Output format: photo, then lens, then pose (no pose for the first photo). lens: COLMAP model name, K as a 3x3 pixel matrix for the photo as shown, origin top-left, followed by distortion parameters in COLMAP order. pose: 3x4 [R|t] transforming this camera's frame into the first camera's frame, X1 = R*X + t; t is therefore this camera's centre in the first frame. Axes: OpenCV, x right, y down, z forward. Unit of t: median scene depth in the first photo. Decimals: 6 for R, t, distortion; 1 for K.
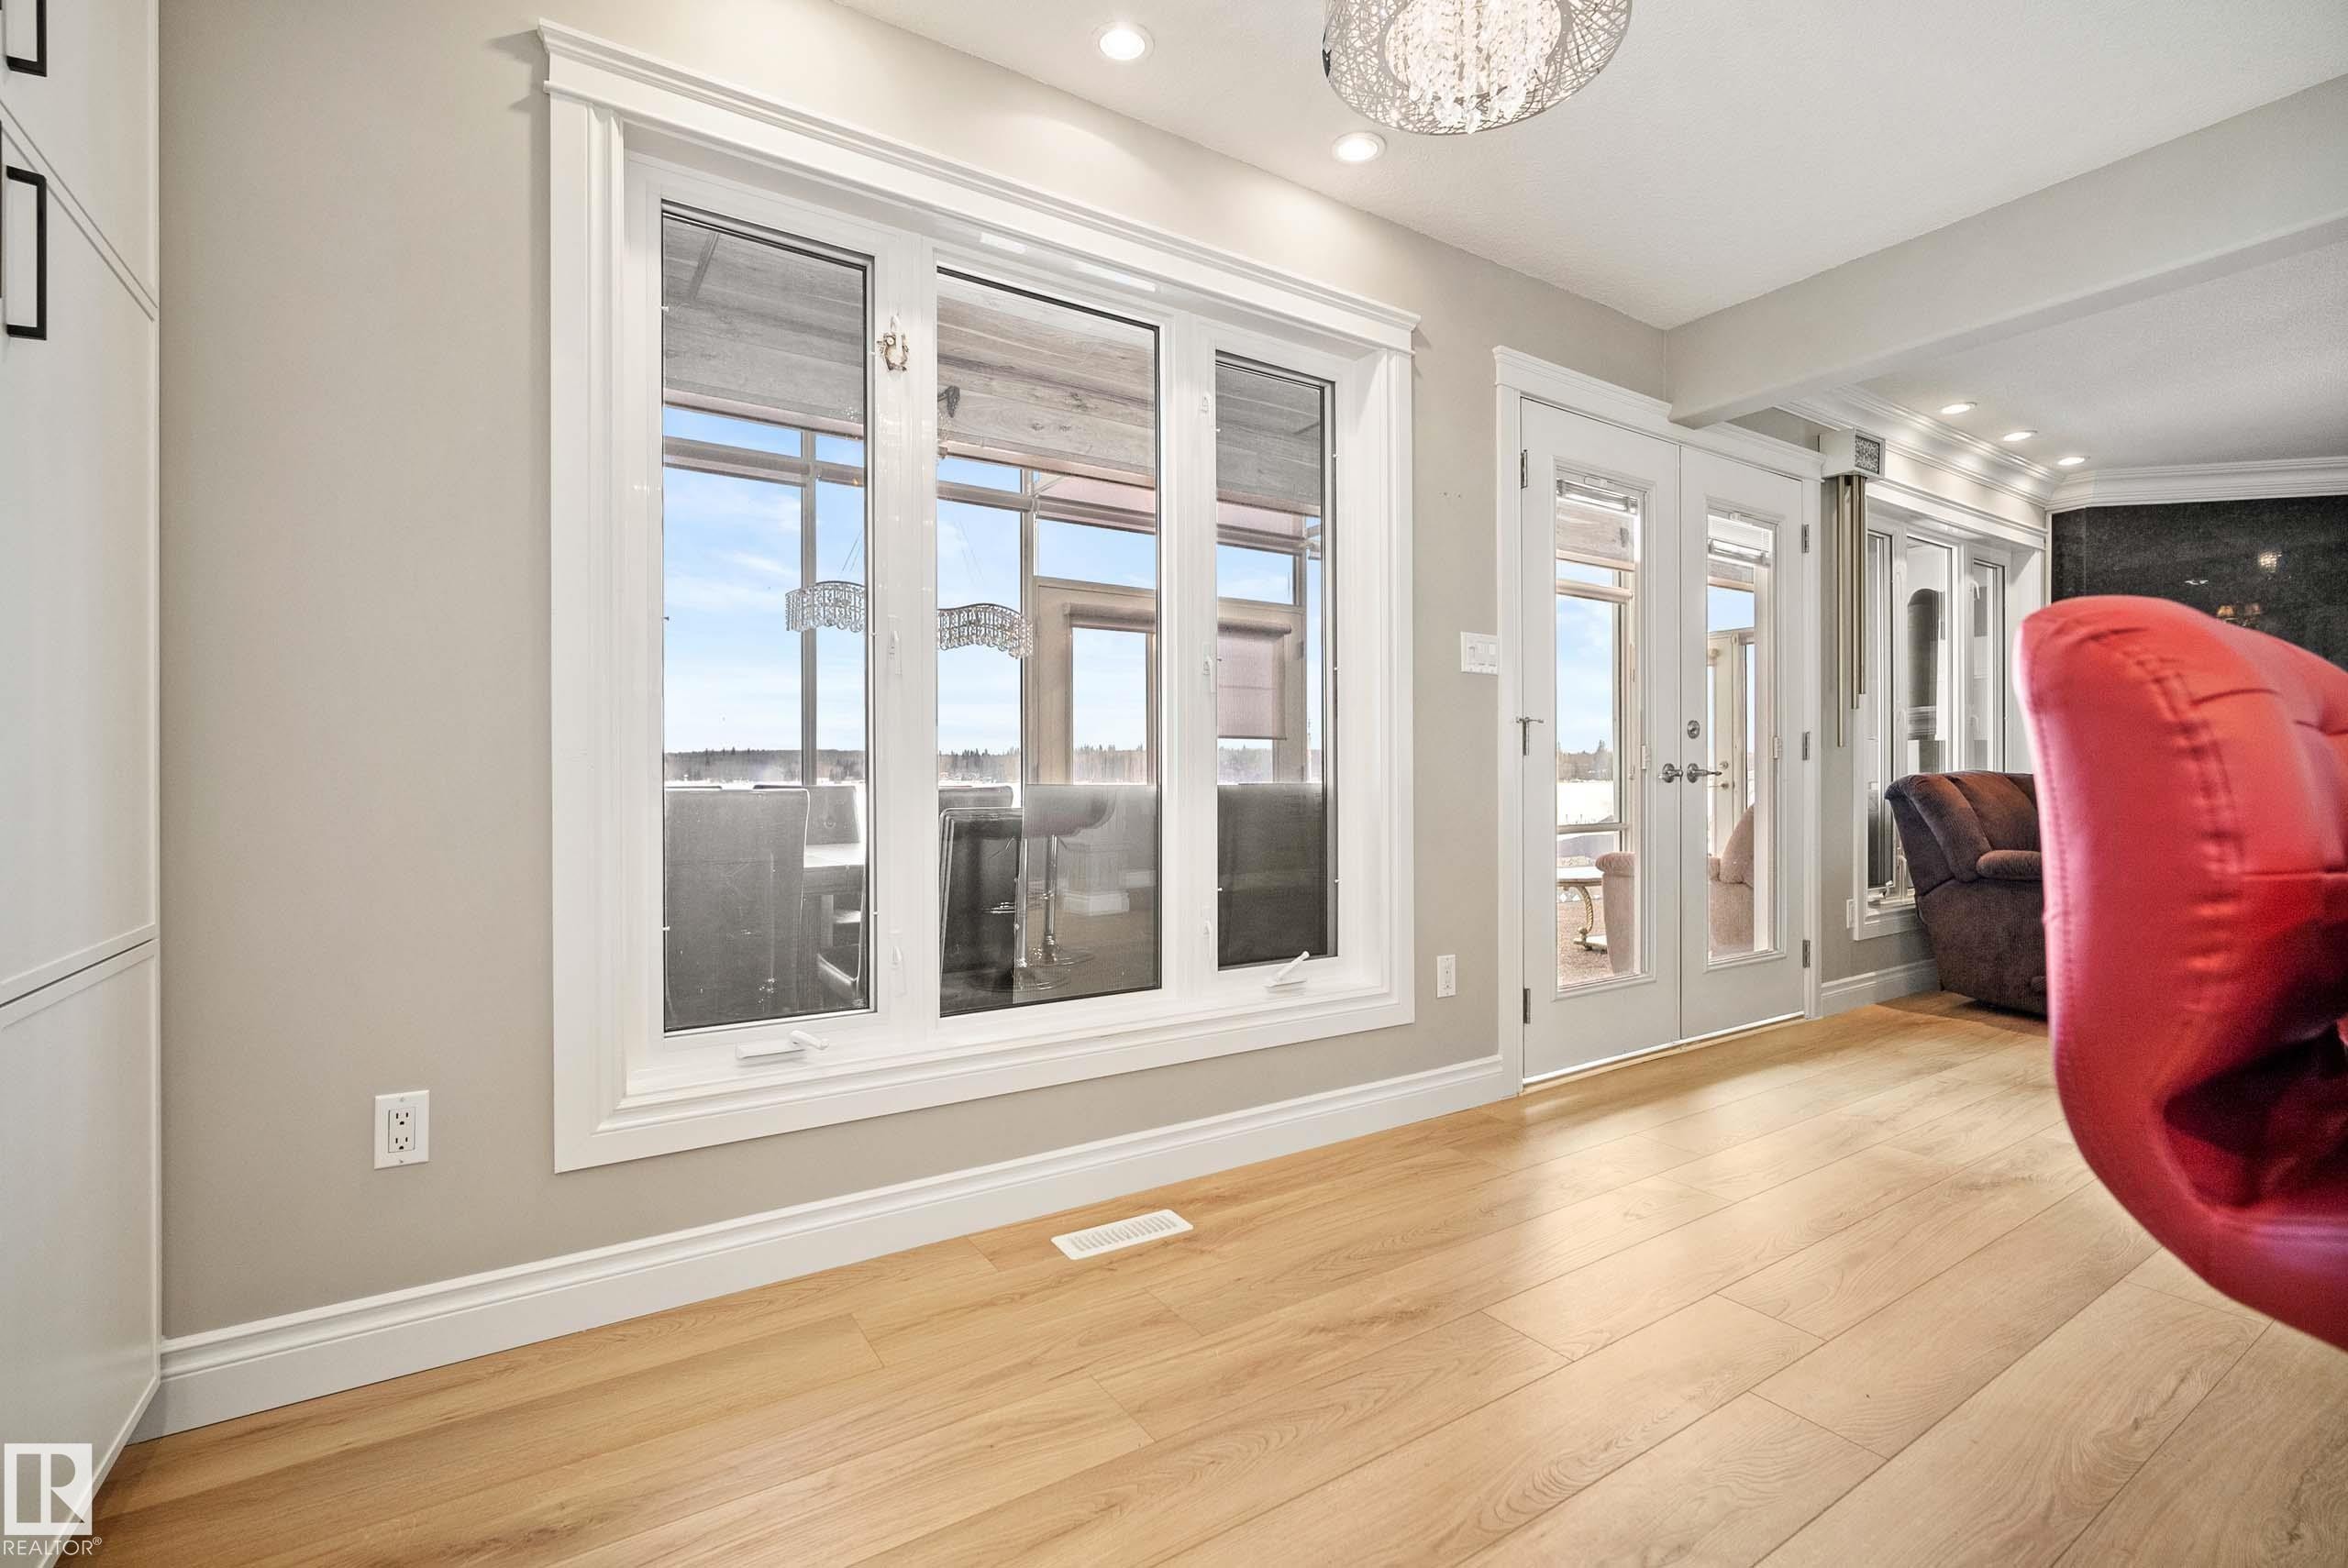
lens RADIAL K [[1041.6, 0, 1168.7], [0, 1041.6, 777.9], [0, 0, 1]] dist [-0.005500, 0.001651]
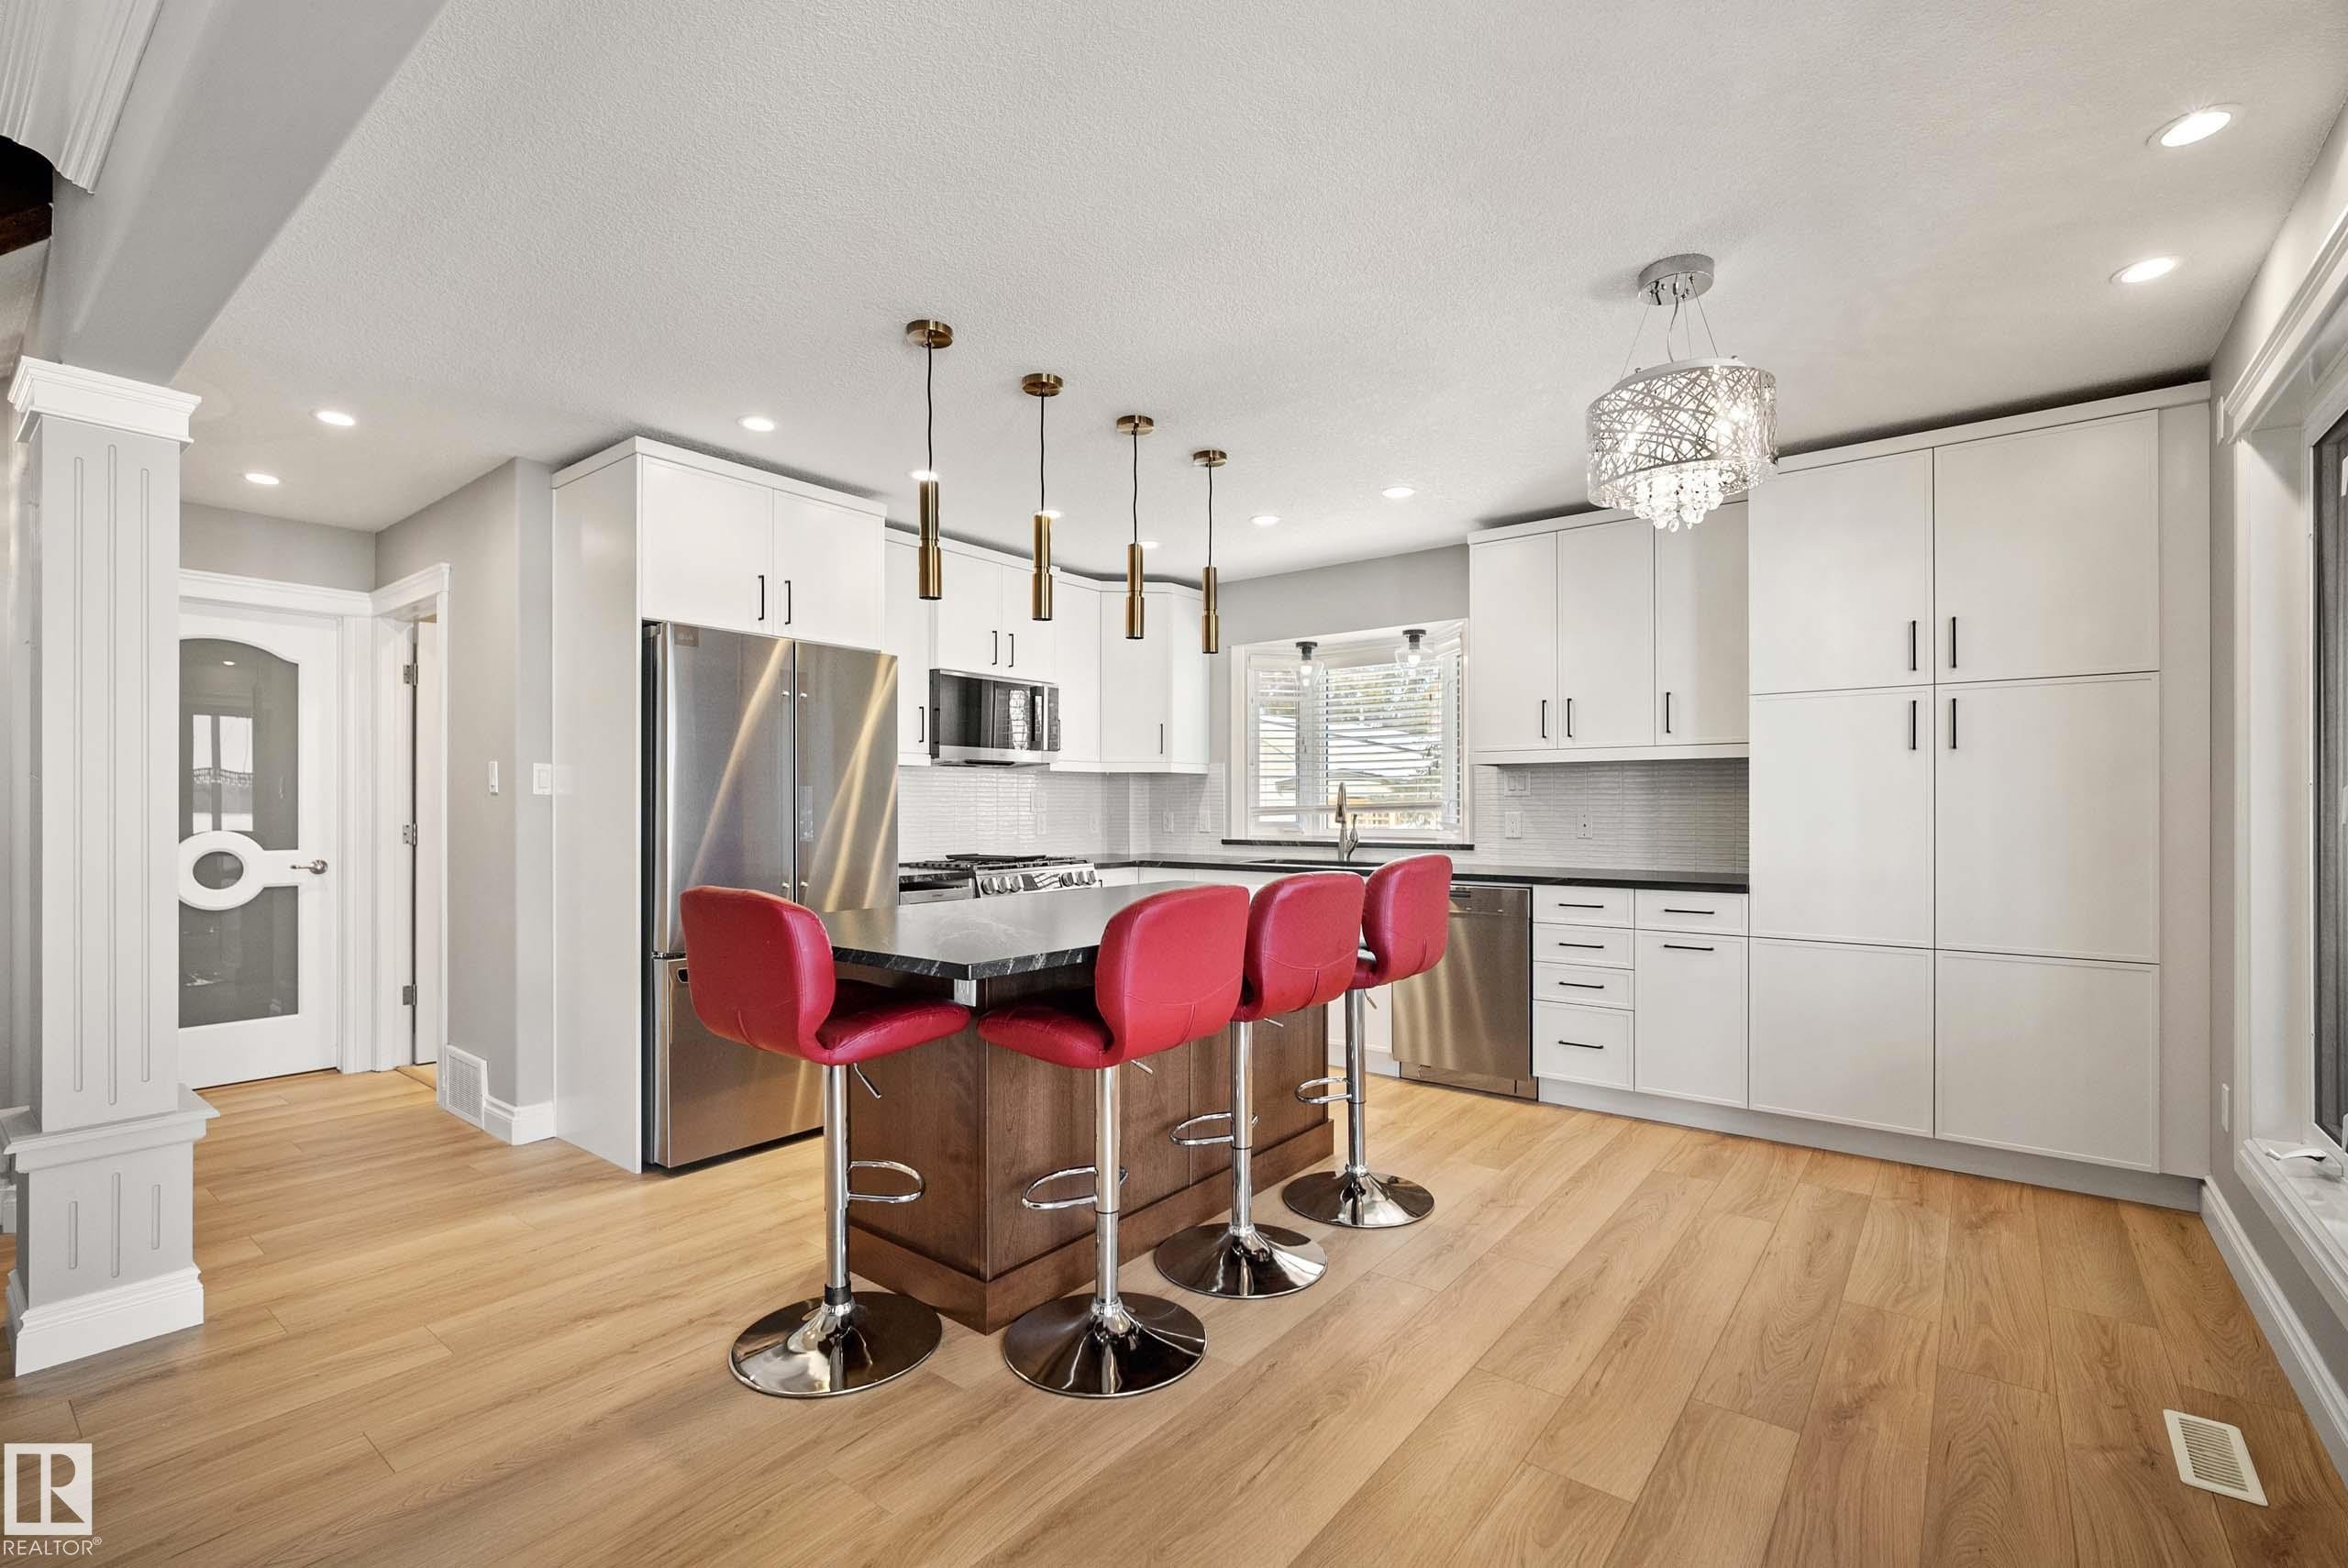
lens RADIAL K [[1041.6, 0, 1173.5], [0, 1041.6, 798.7], [0, 0, 1]] dist [-0.005500, 0.001651]
pose [[-0.944159, -0.000151, -0.329489, 1.032980], [0.002569, 0.999966, -0.007819, -0.111776], [0.329479, -0.008229, -0.944127, 1.472221]]
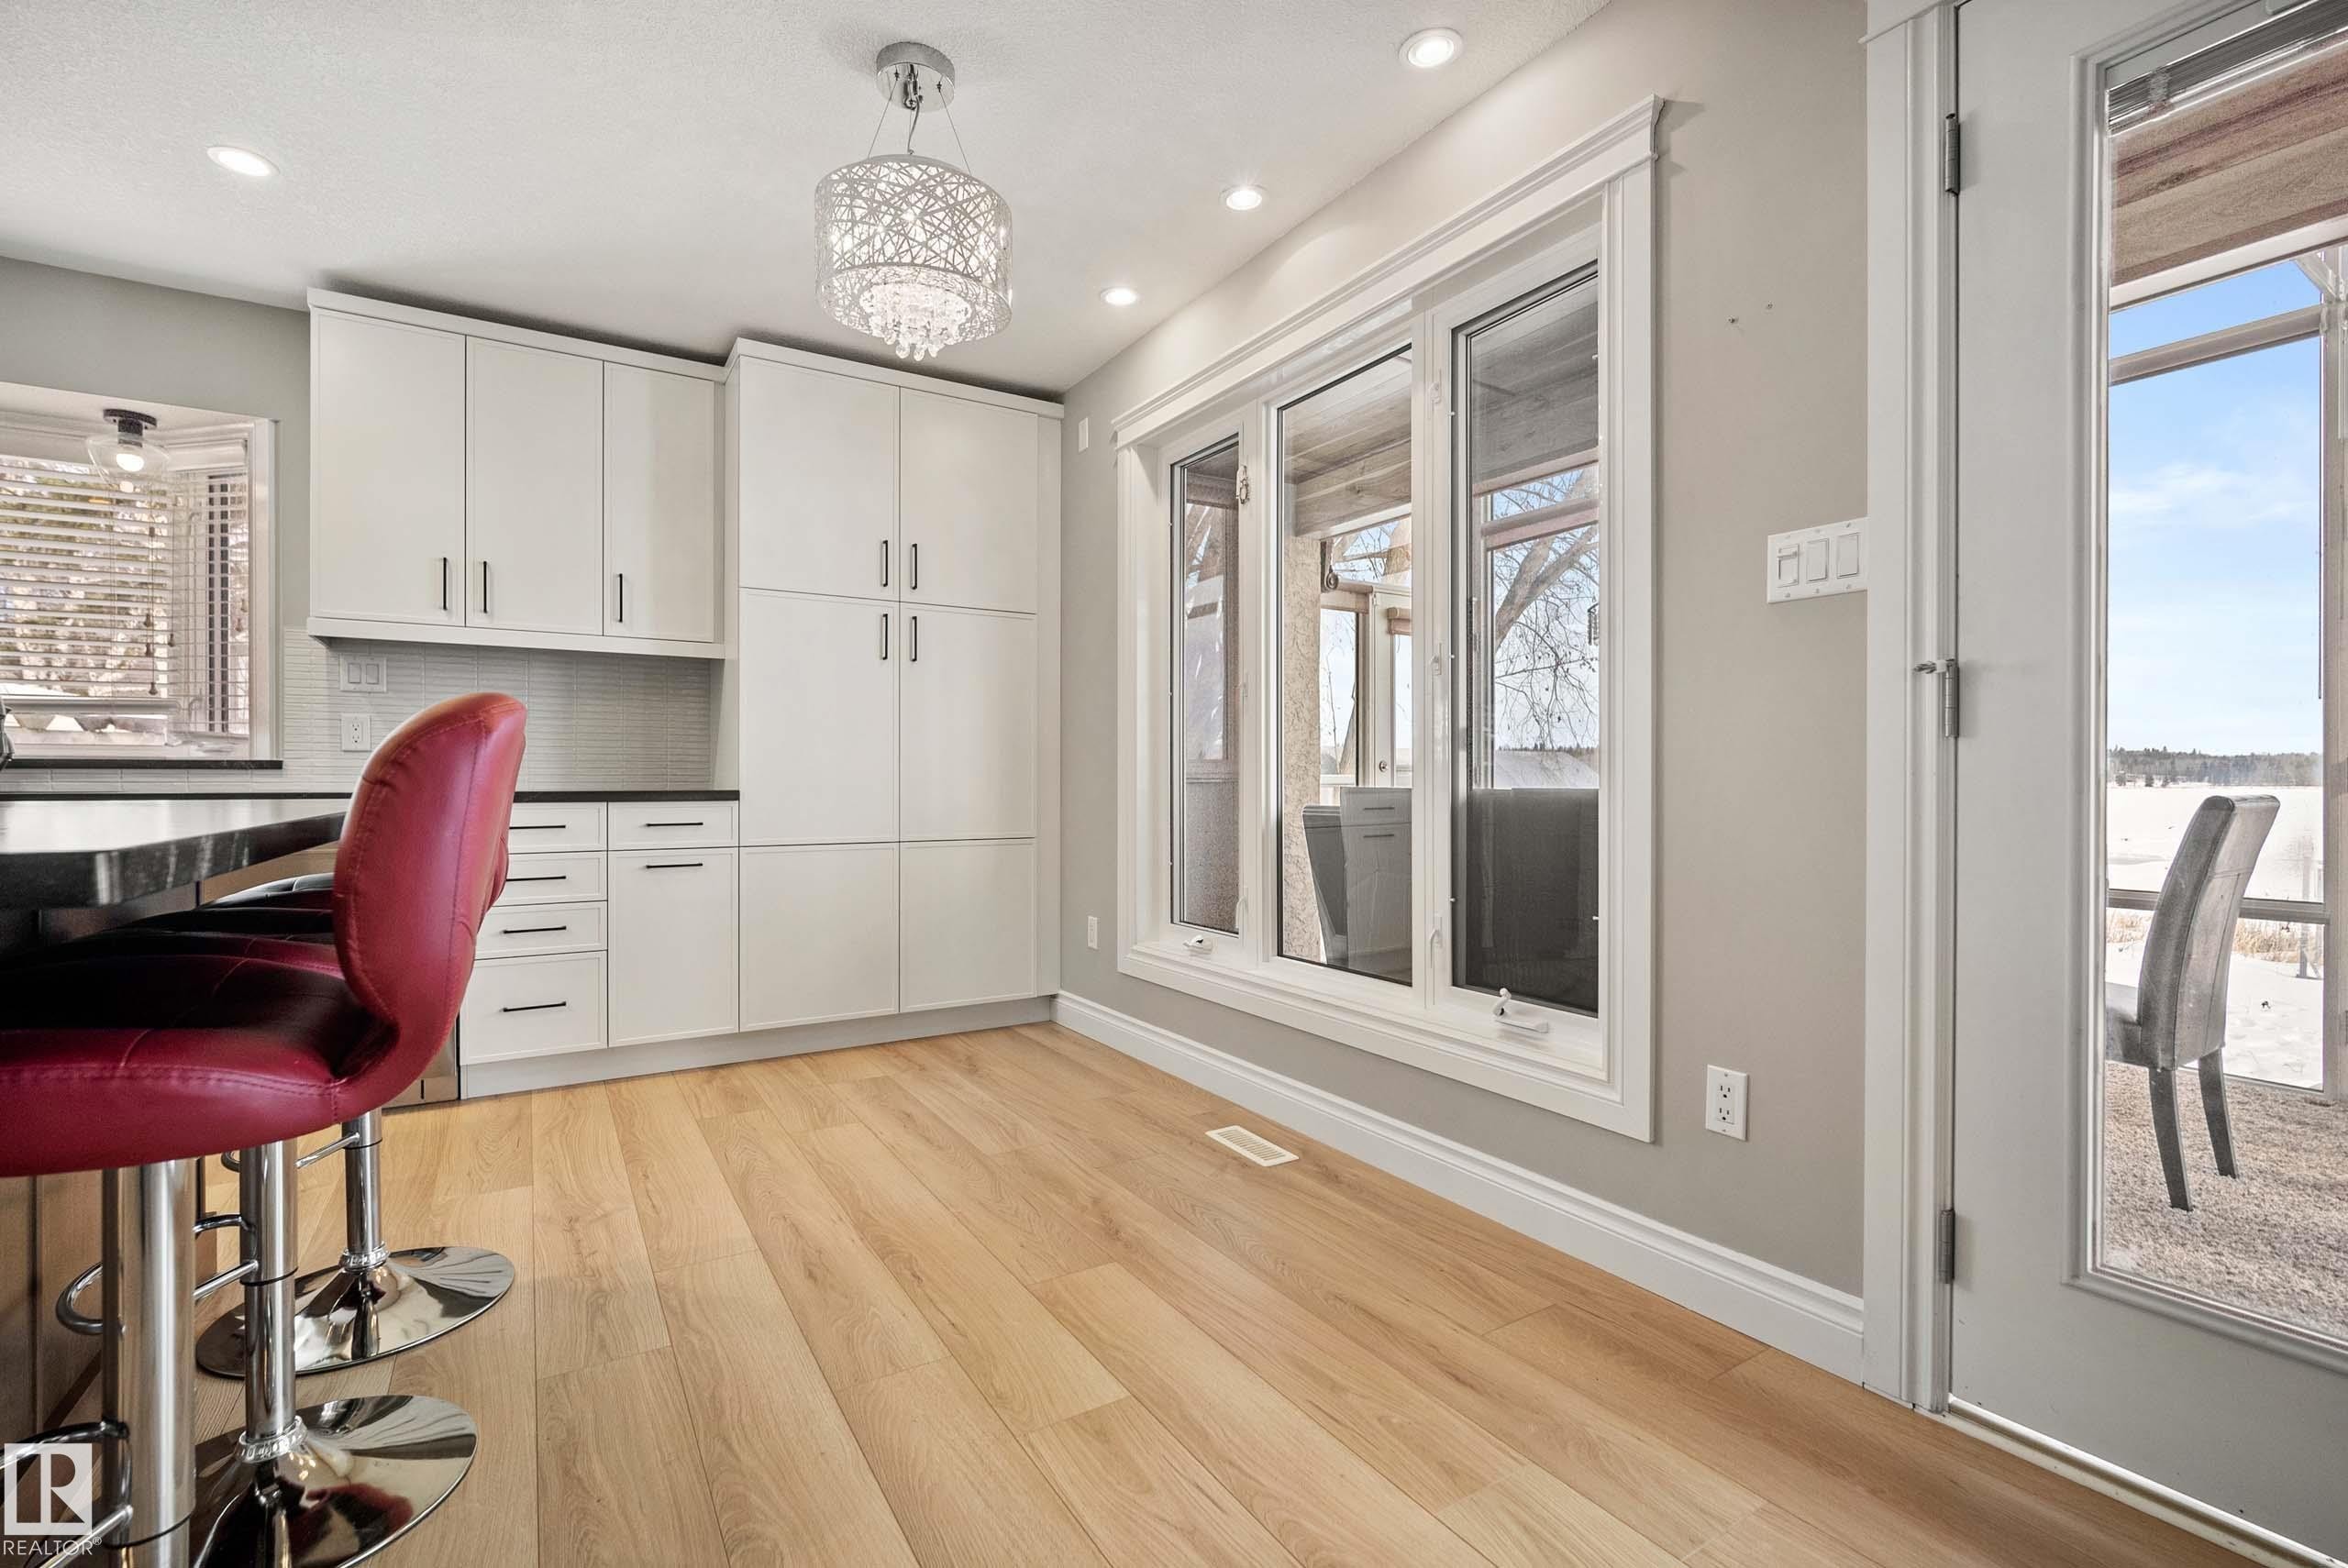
lens RADIAL K [[1041.6, 0, 1169.0], [0, 1041.6, 780.5], [0, 0, 1]] dist [-0.005500, 0.001651]
pose [[-0.014932, -0.000465, -0.999888, 1.150567], [0.000995, 0.999999, -0.000480, -0.000739], [0.999888, -0.001002, -0.014931, 0.875258]]
